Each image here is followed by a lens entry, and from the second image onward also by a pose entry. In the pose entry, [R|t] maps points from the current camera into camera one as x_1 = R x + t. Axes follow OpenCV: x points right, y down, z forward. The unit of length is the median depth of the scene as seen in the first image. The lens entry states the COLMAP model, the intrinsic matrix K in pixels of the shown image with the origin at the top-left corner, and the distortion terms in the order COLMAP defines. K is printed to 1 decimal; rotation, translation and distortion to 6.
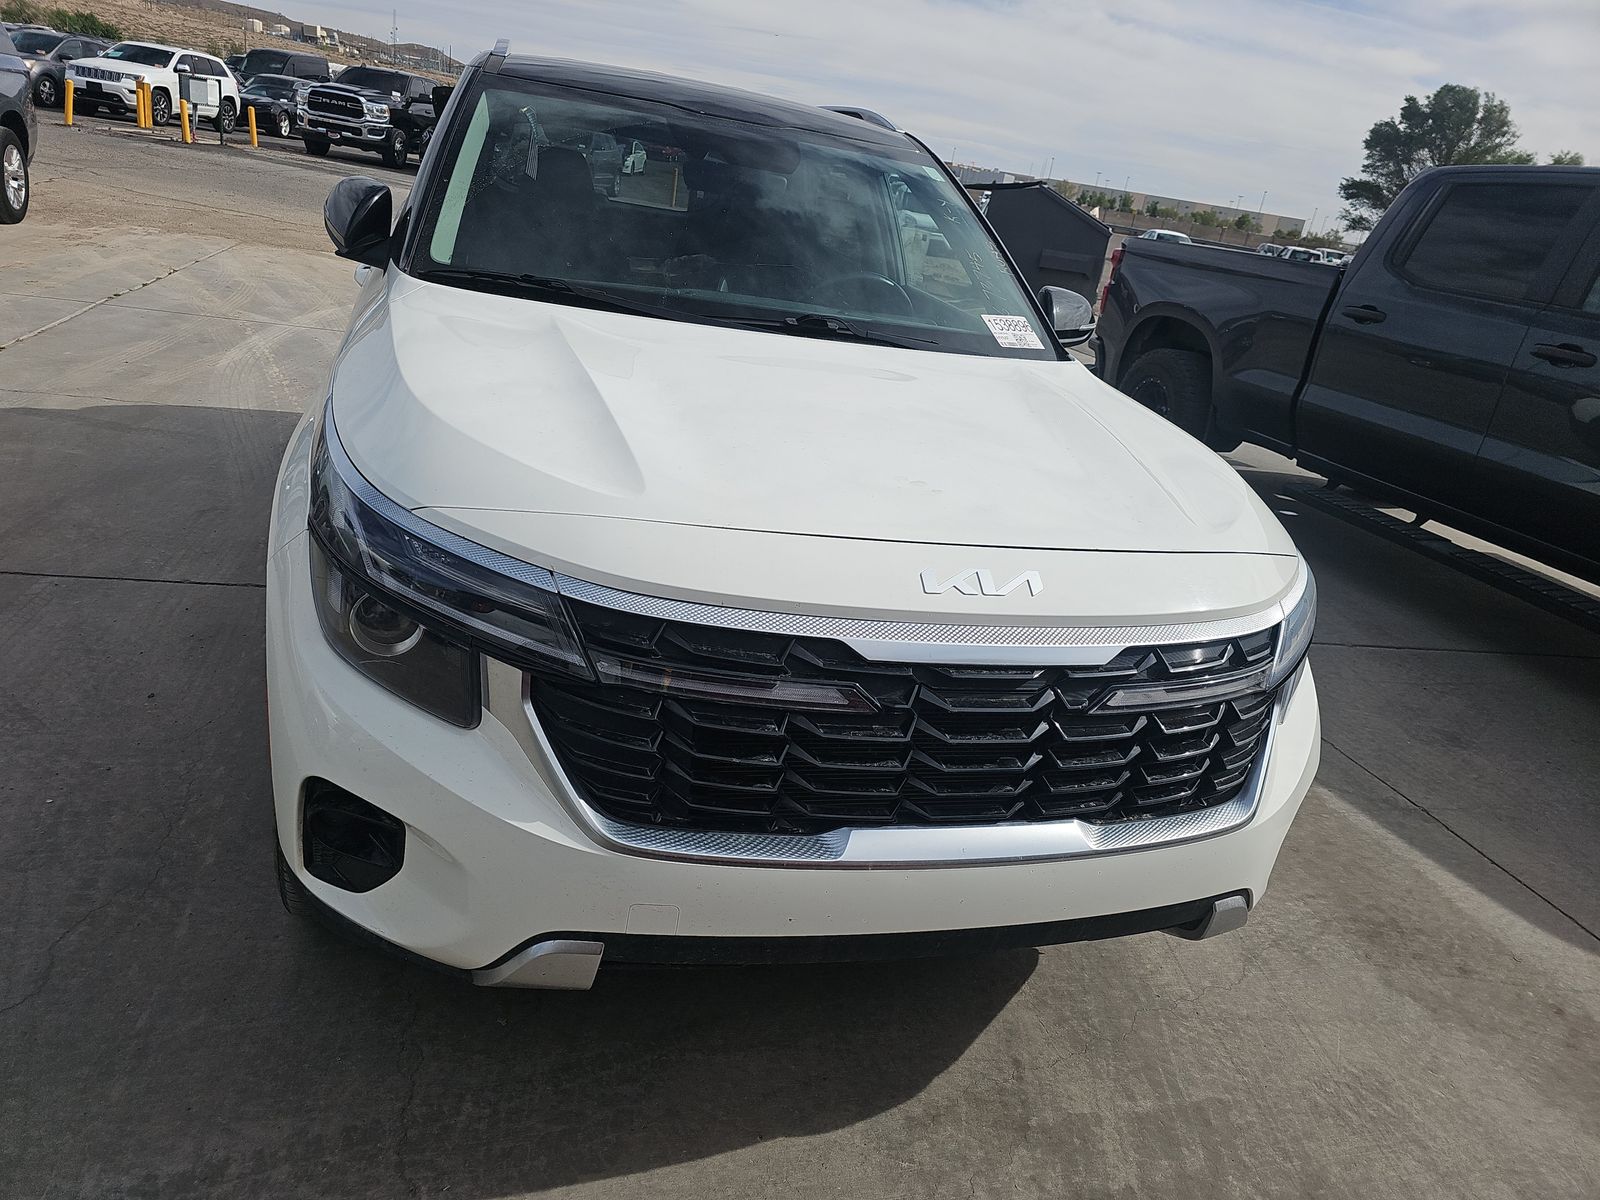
lens RADIAL K [[1075.5, 0, 800.0], [0, 1075.5, 600.0], [0, 0, 1]] dist [0.046941, -0.050698]
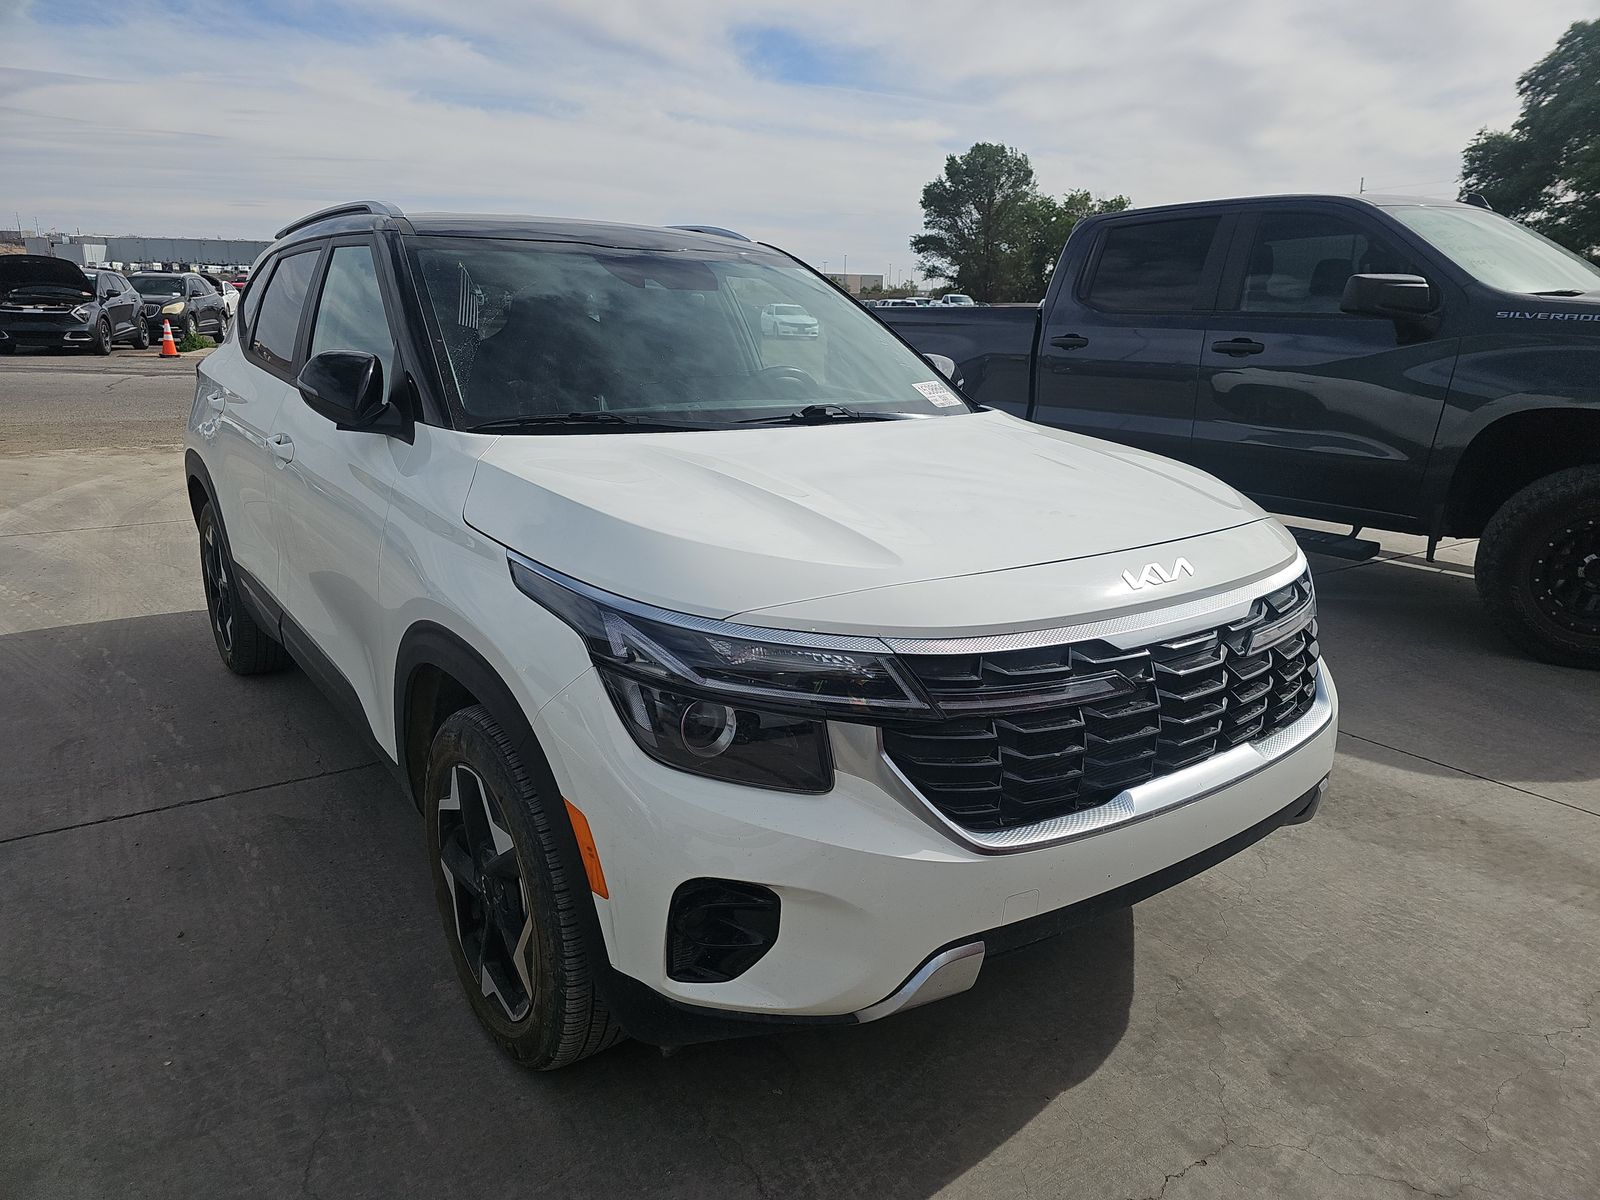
lens RADIAL K [[1078.6, 0, 795.5], [0, 1078.6, 615.9], [0, 0, 1]] dist [0.058319, -0.065648]
pose [[0.926826, -0.224935, 0.300662, -0.427131], [0.243981, 0.969408, -0.026855, -0.026467], [-0.285423, 0.098246, 0.953353, -0.058482]]
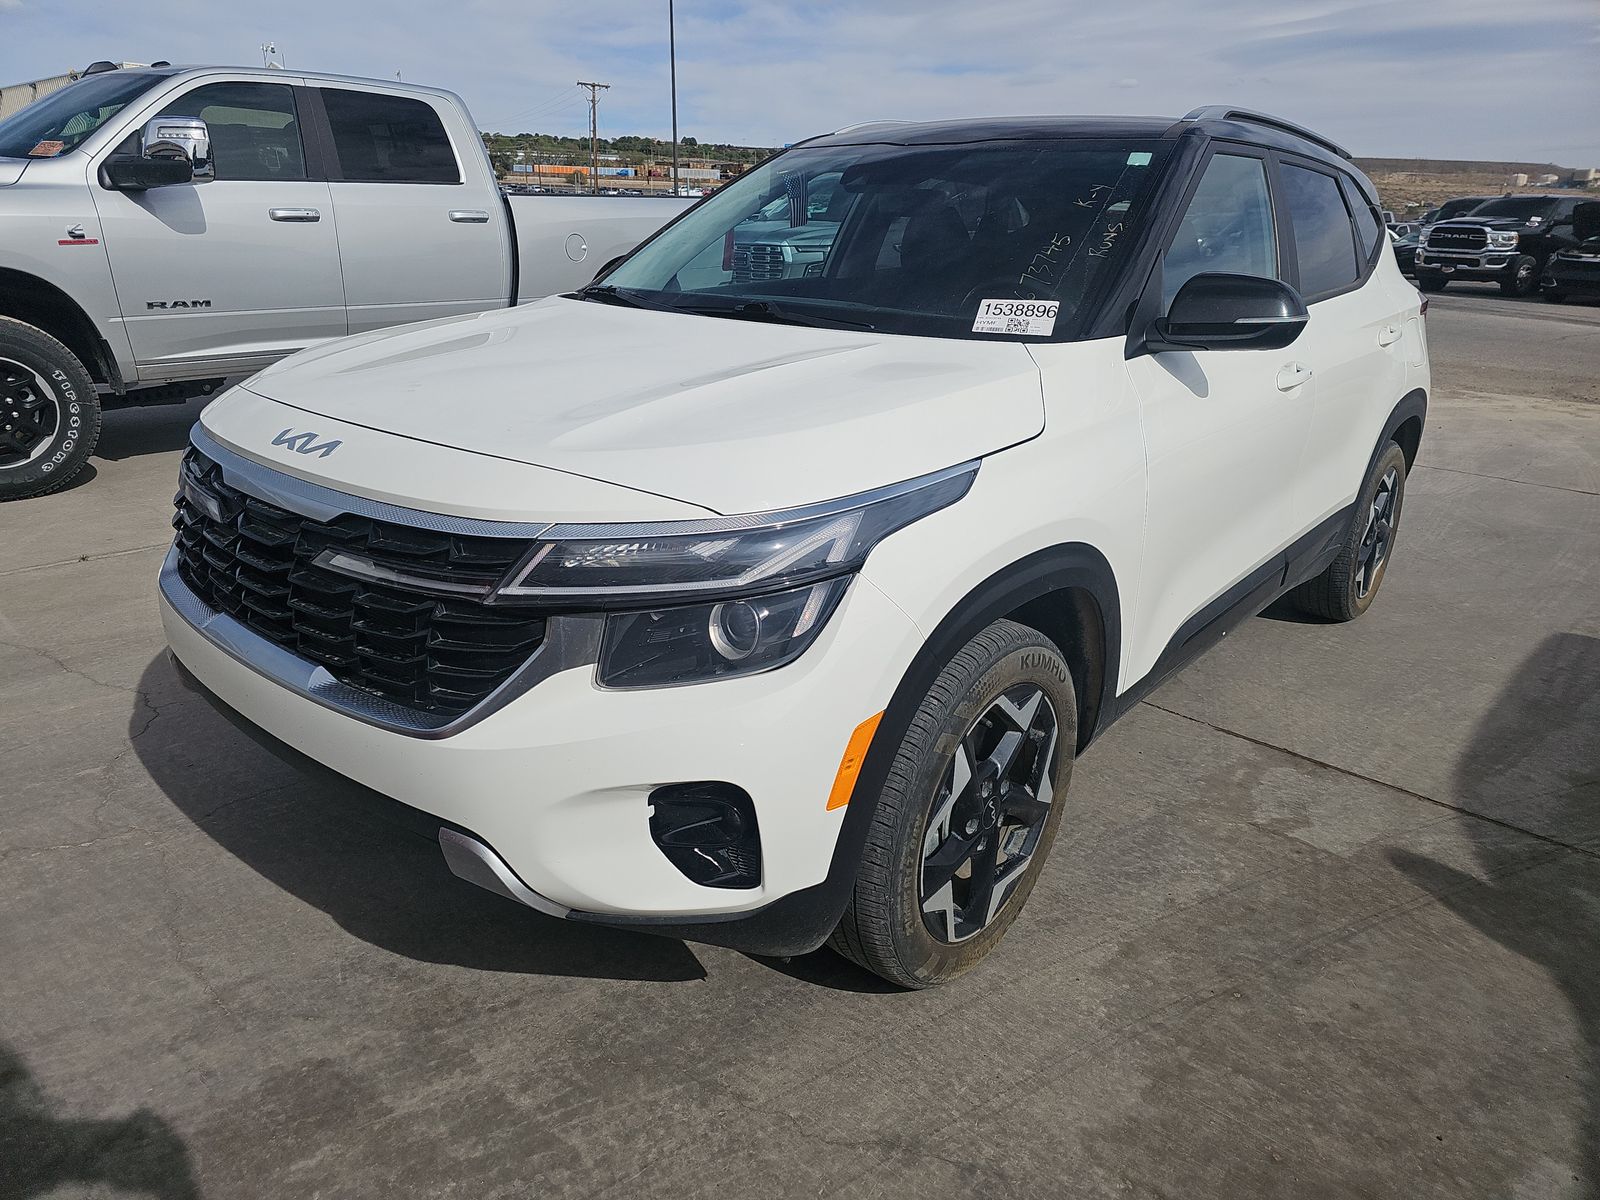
lens RADIAL K [[1075.5, 0, 800.0], [0, 1075.5, 600.0], [0, 0, 1]] dist [0.046941, -0.050698]
pose [[0.531651, 0.142794, -0.834840, 1.041951], [-0.254002, 0.967197, 0.003677, 0.004204], [0.807979, 0.210096, 0.550481, 0.559568]]
